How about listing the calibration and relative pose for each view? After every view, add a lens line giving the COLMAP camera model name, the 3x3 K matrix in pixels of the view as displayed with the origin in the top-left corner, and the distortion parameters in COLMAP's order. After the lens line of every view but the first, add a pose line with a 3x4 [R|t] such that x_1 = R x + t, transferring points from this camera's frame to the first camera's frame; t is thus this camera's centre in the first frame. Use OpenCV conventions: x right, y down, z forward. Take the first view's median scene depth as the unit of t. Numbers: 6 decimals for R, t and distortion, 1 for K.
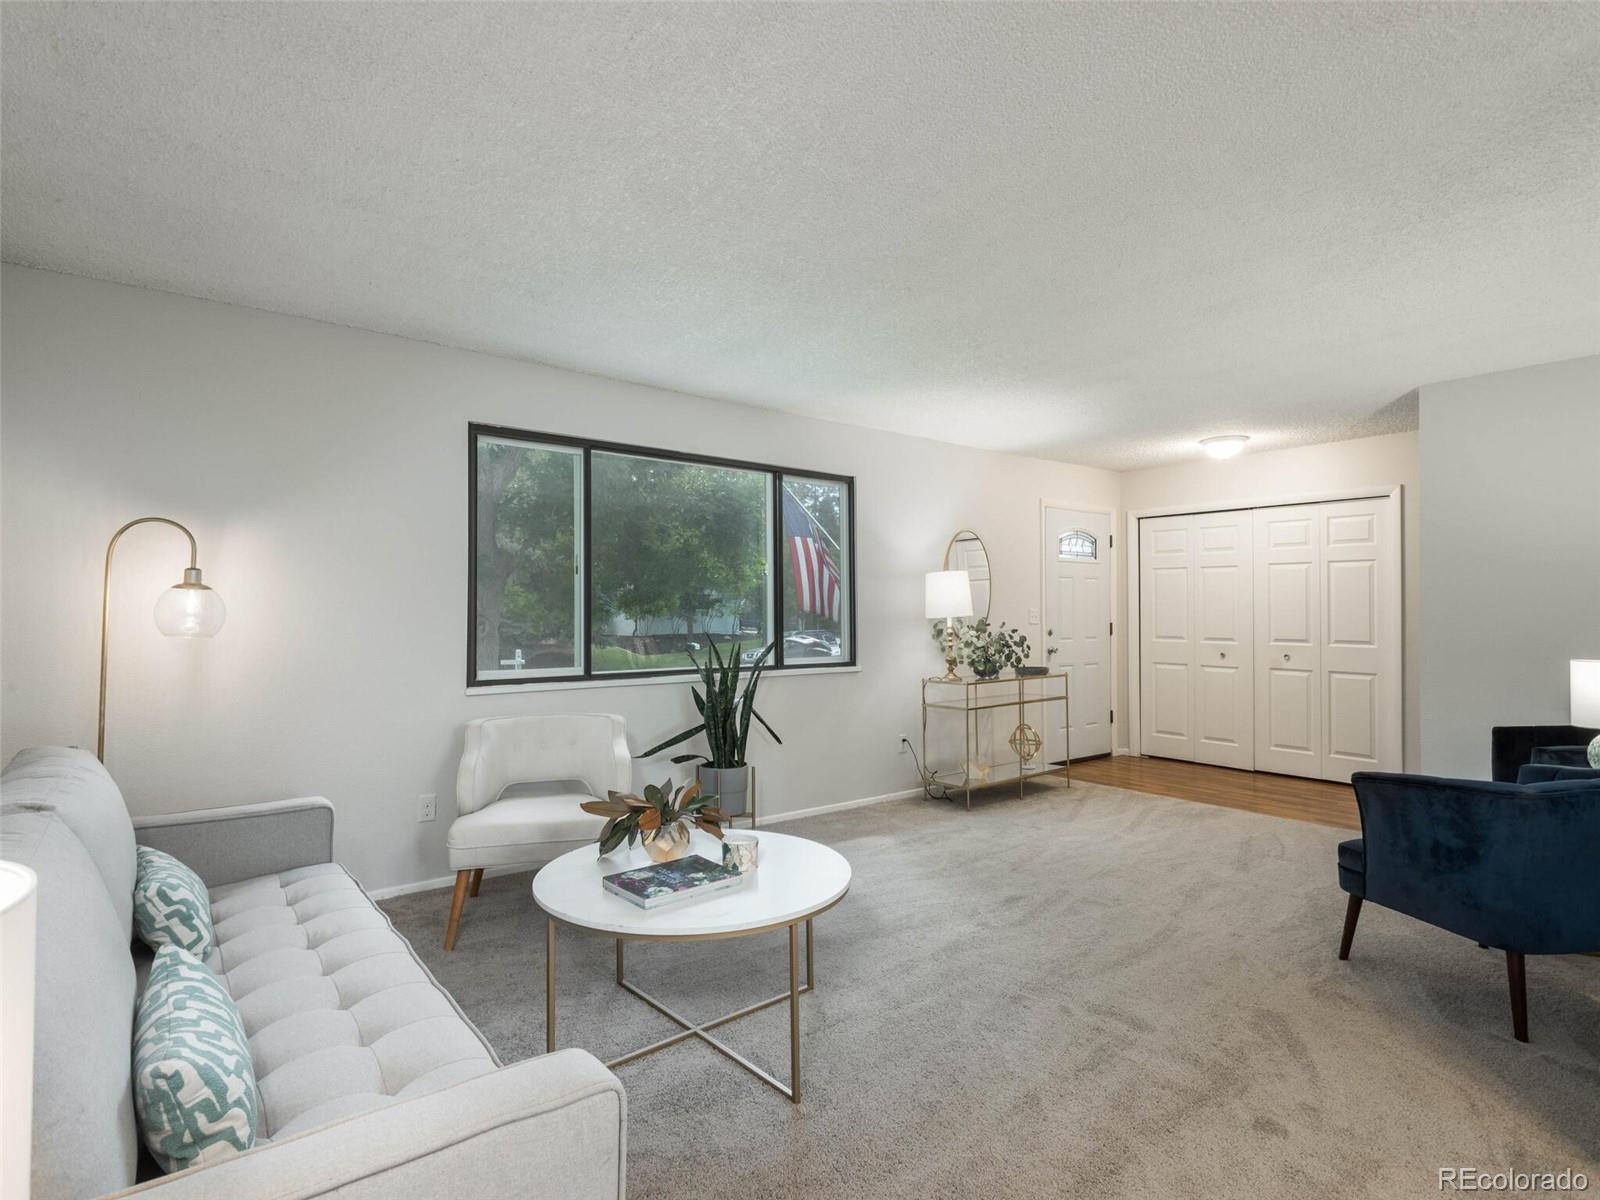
lens RADIAL K [[841.2, 0, 786.5], [0, 841.2, 601.1], [0, 0, 1]] dist [0.004422, 0.000260]
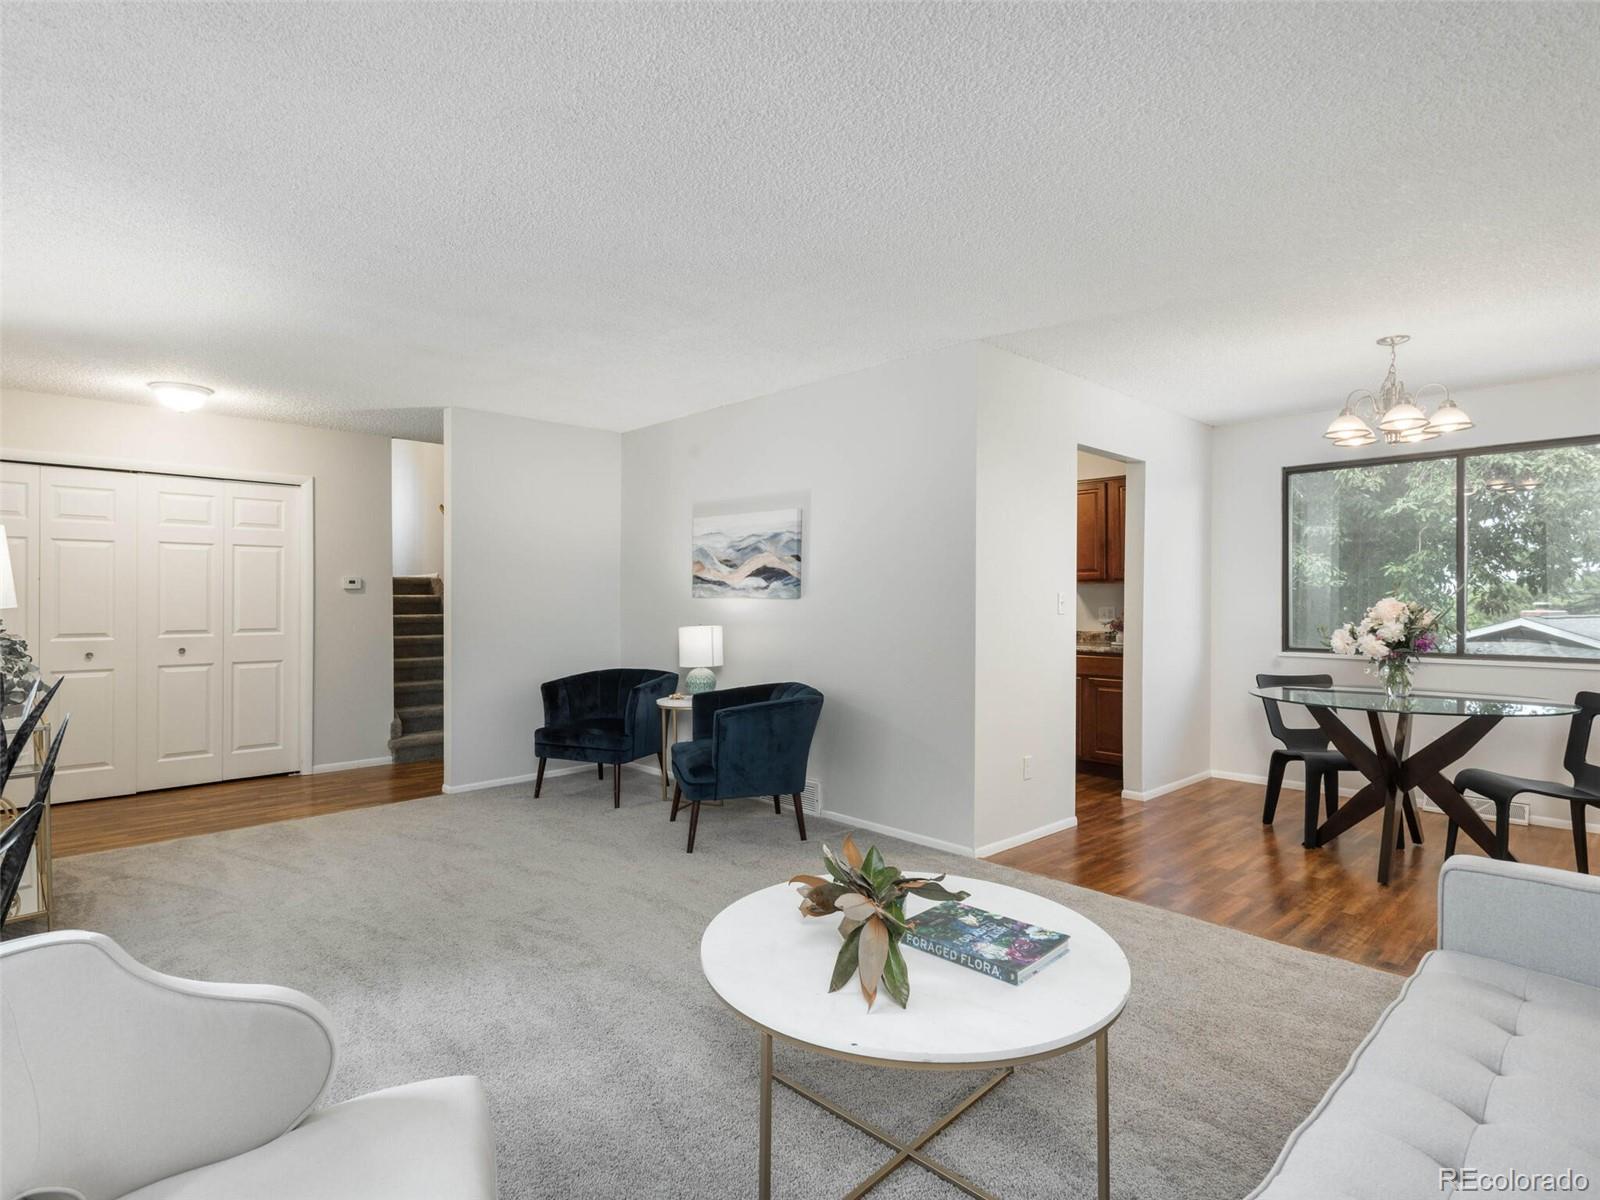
lens RADIAL K [[841.2, 0, 786.5], [0, 841.2, 594.3], [0, 0, 1]] dist [0.004422, 0.000260]
pose [[-0.097348, 0.000012, 0.995250, -0.564346], [-0.008180, 0.999966, -0.000812, 0.005530], [-0.995217, -0.008220, -0.097344, 0.783136]]
